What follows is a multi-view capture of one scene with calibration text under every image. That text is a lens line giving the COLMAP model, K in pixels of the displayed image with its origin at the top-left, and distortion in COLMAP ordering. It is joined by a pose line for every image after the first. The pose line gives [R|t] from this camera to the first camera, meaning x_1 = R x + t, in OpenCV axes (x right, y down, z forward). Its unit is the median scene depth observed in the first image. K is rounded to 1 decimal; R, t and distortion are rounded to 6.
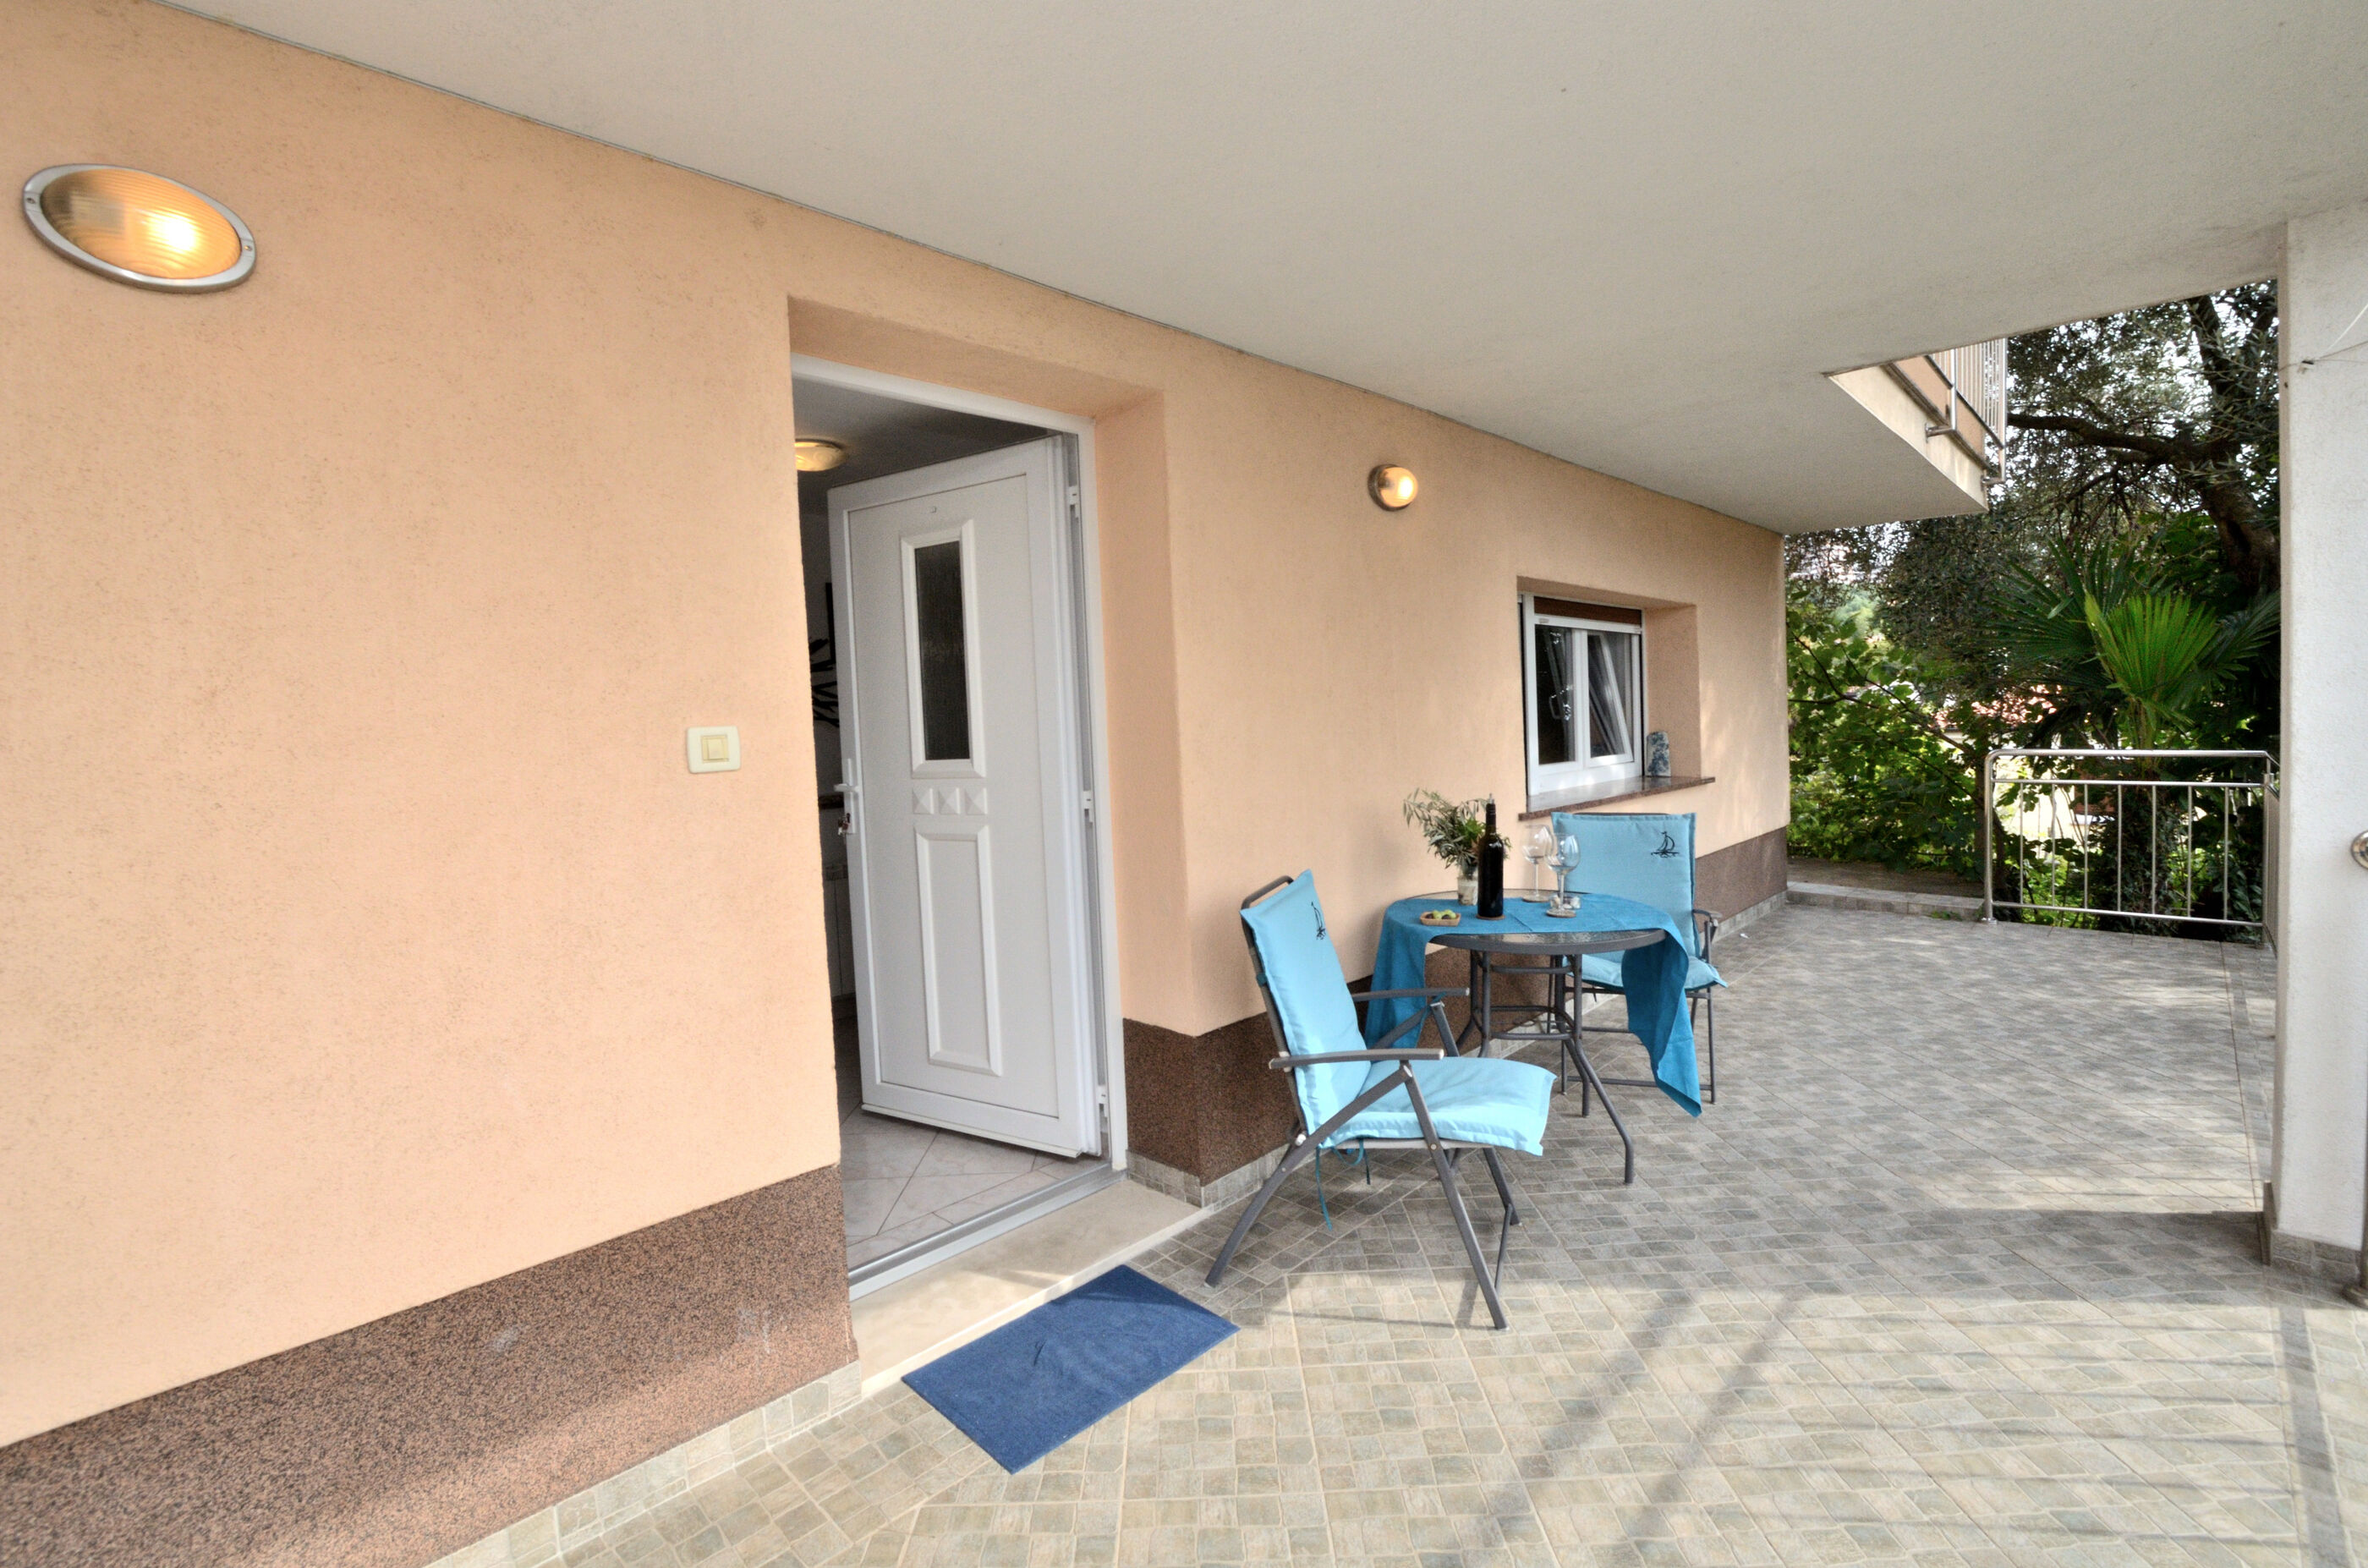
lens RADIAL K [[1046.7, 0, 1206.5], [0, 1046.7, 774.7], [0, 0, 1]] dist [-0.033068, 0.005188]
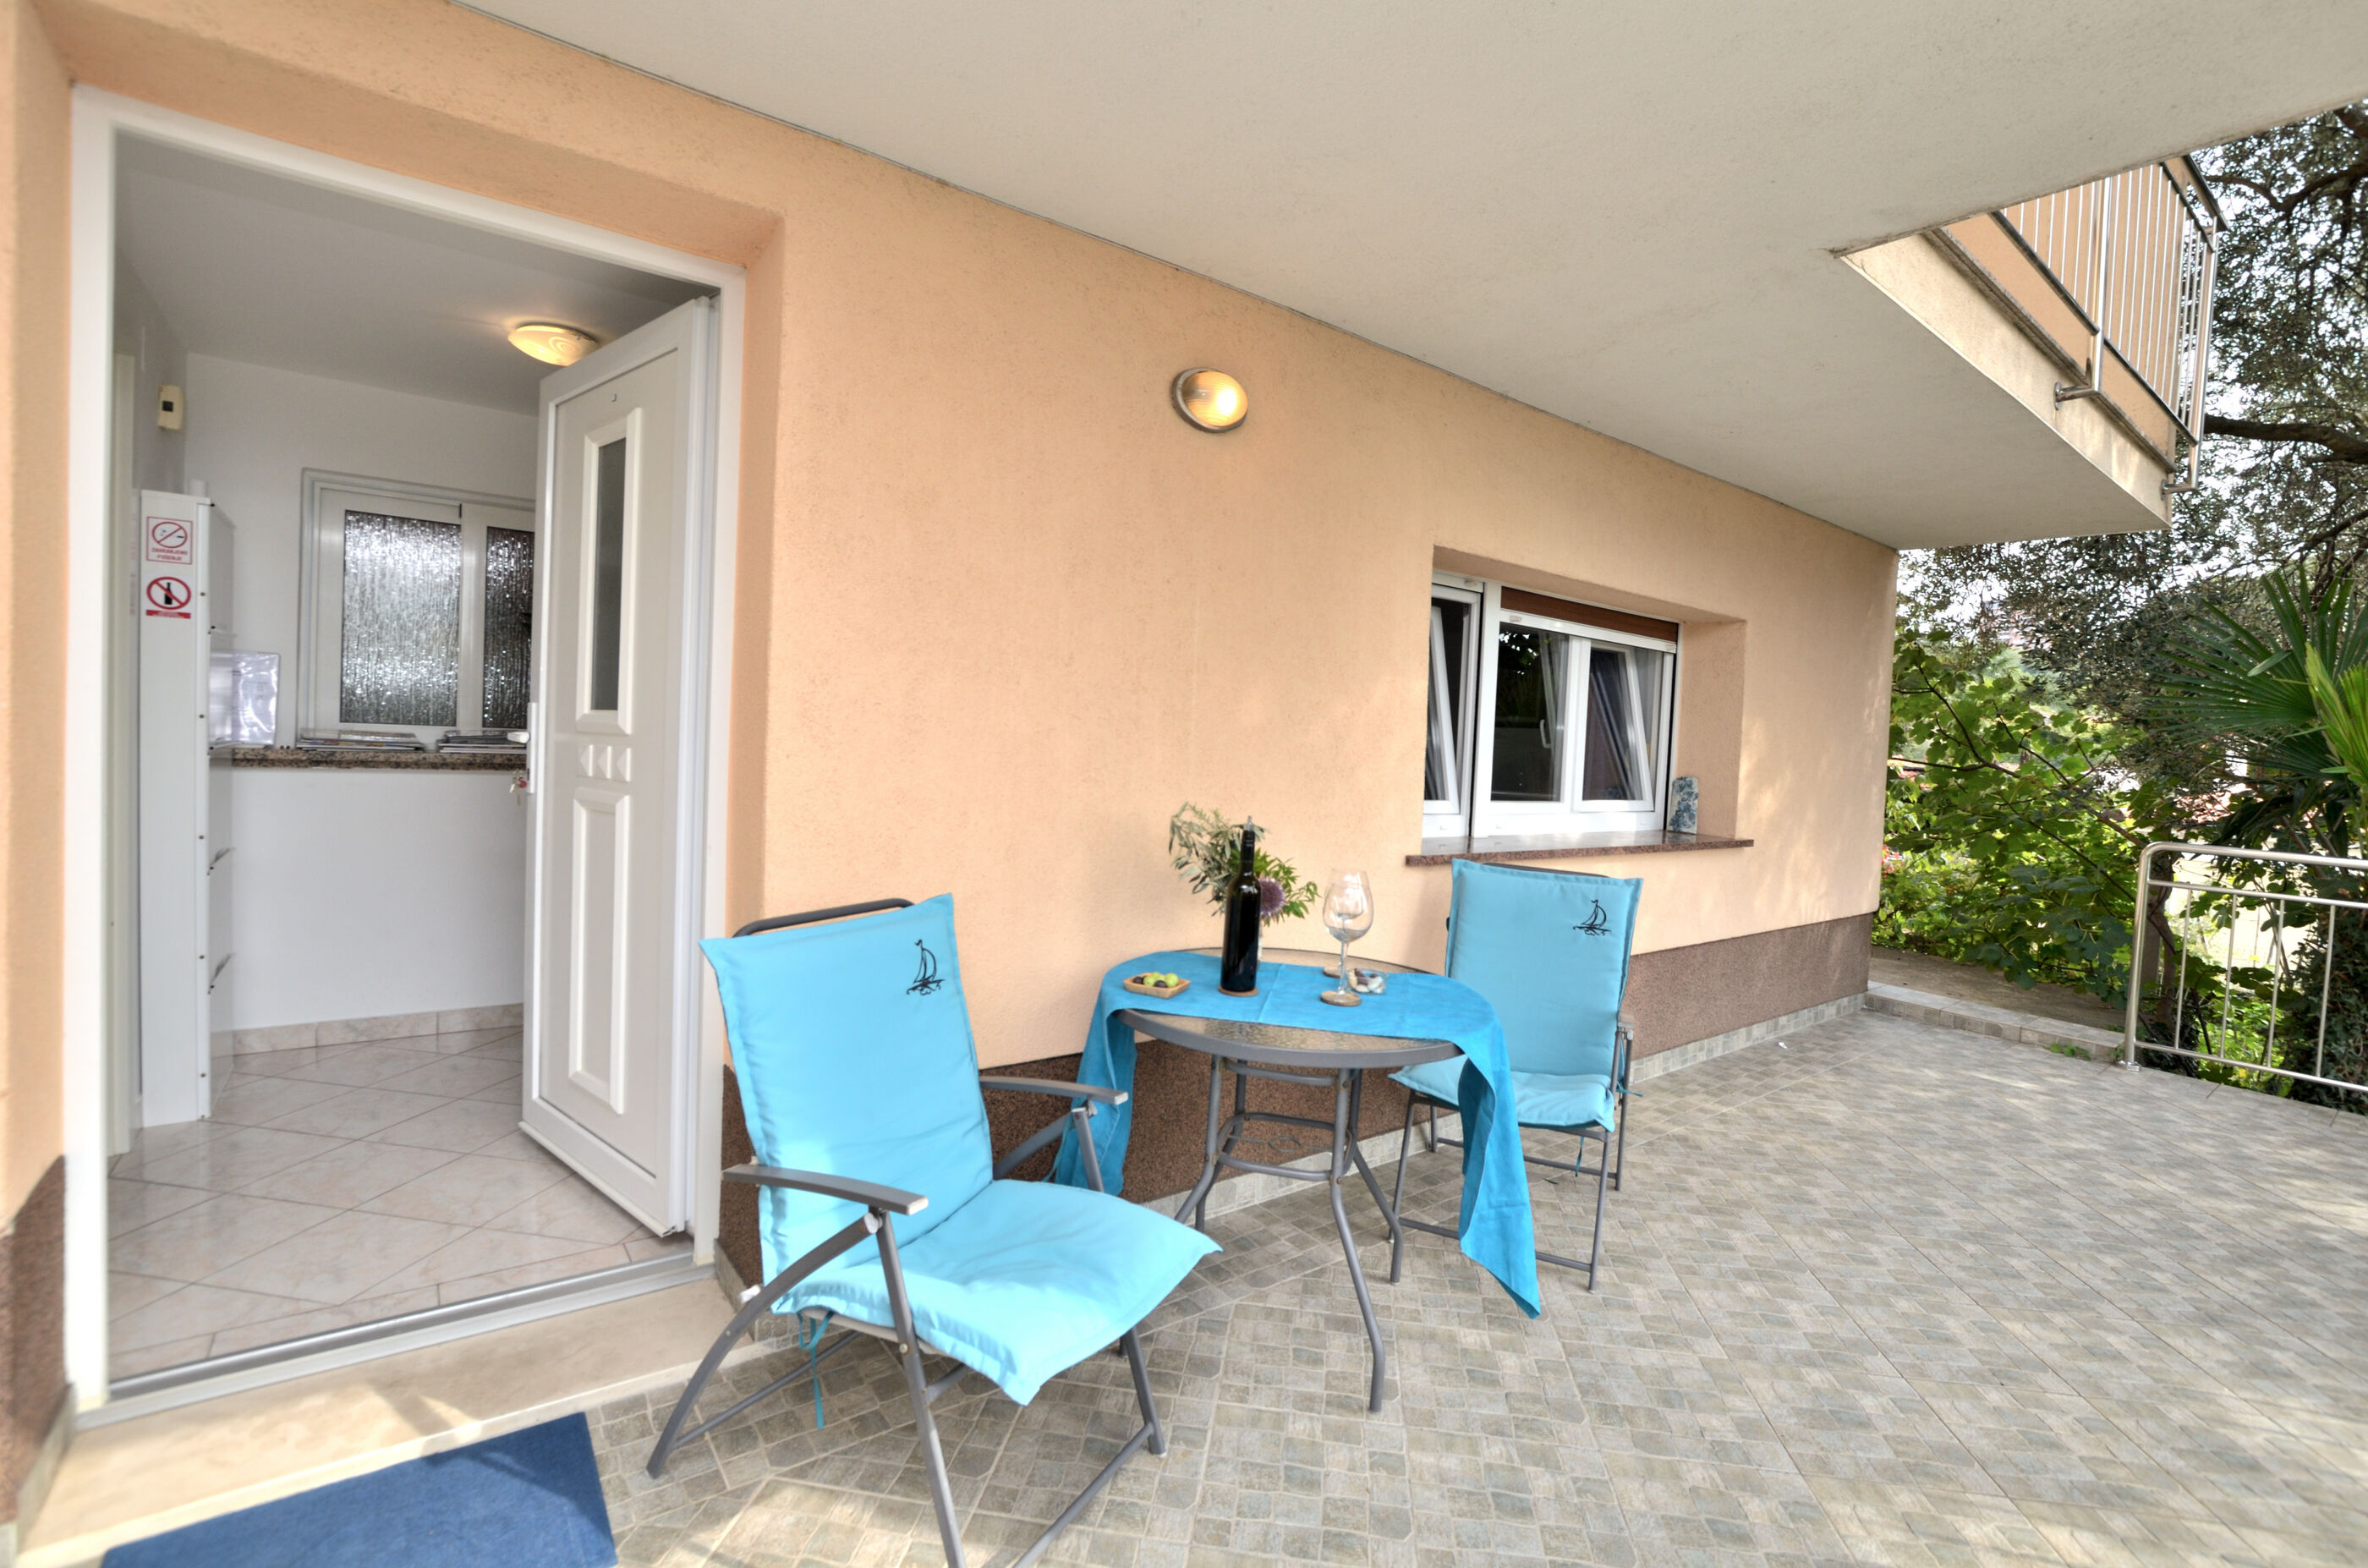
lens RADIAL K [[1041.5, 0, 1212.7], [0, 1041.5, 779.7], [0, 0, 1]] dist [-0.038814, 0.008530]
pose [[0.985641, 0.090698, -0.142426, 0.252849], [-0.092834, 0.995646, -0.008405, 0.001410], [0.141044, 0.021507, 0.989770, 0.221784]]
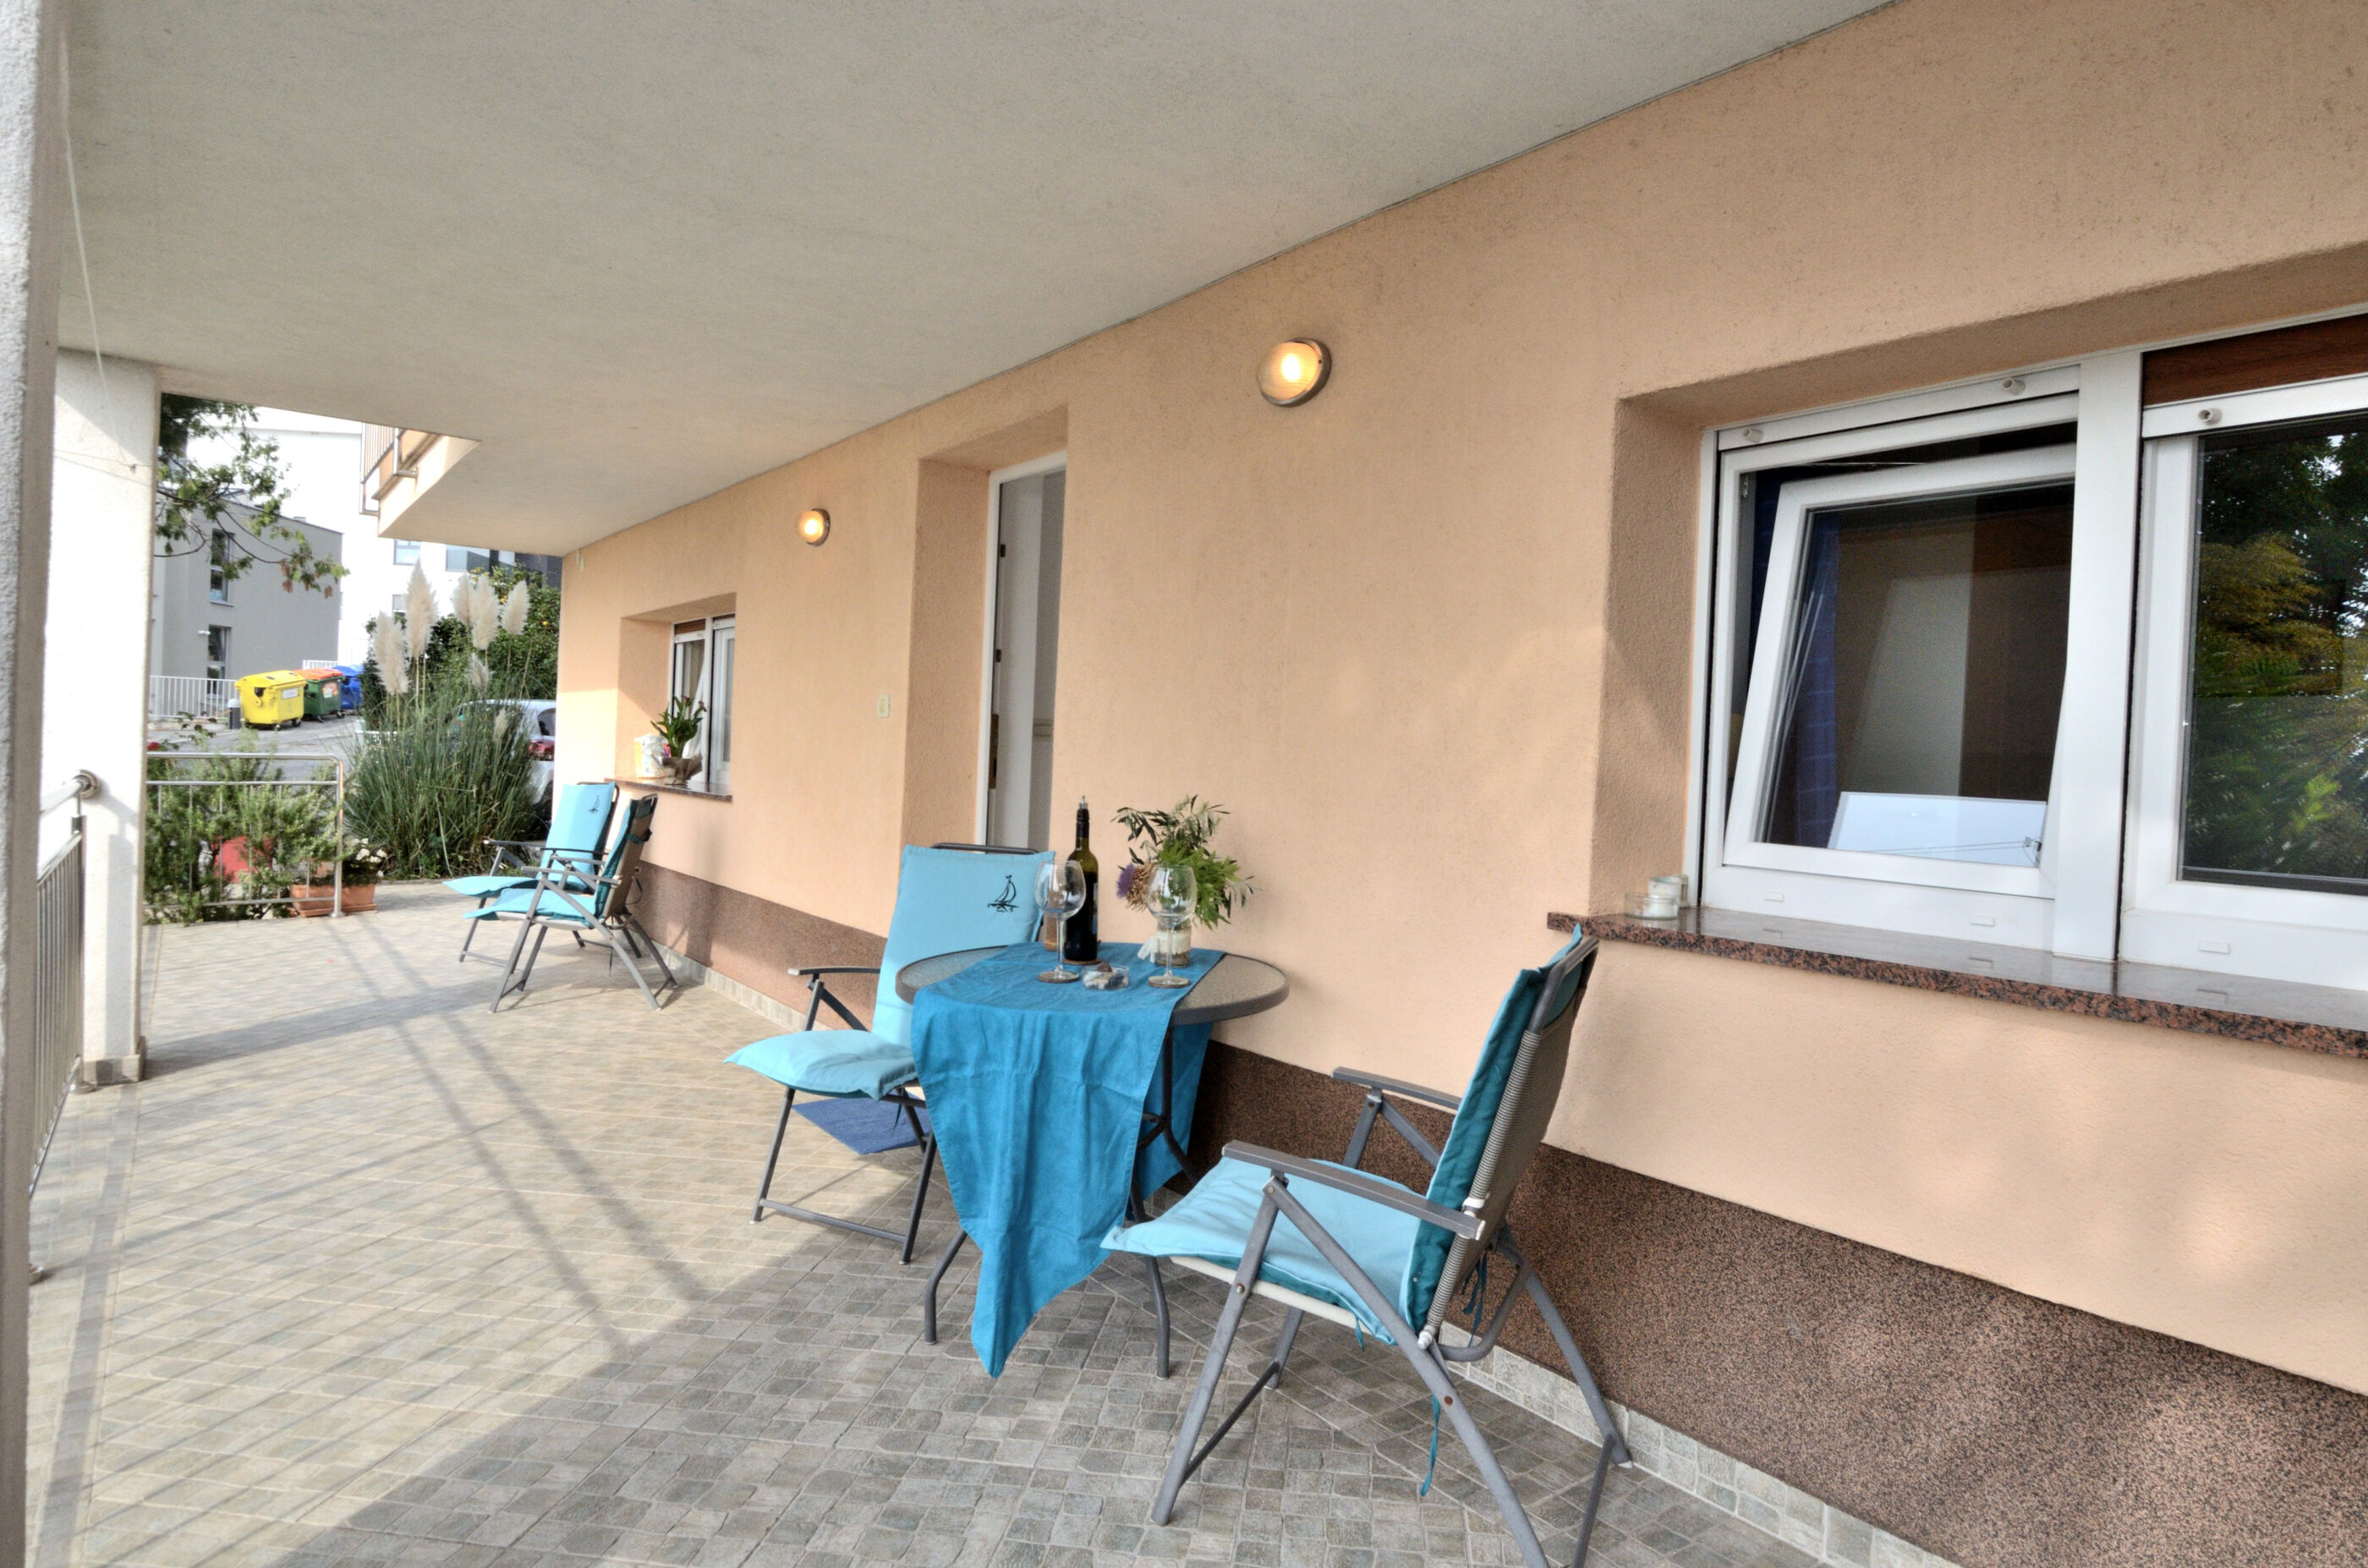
lens RADIAL K [[1304.1, 0, 1184.0], [0, 1304.1, 784.0], [0, 0, 1]] dist [-0.006699, 0.000608]
pose [[-0.152533, 0.051950, -0.986932, 0.870222], [-0.088197, 0.993918, 0.065949, -0.042886], [0.984355, 0.097104, -0.147023, 0.885586]]
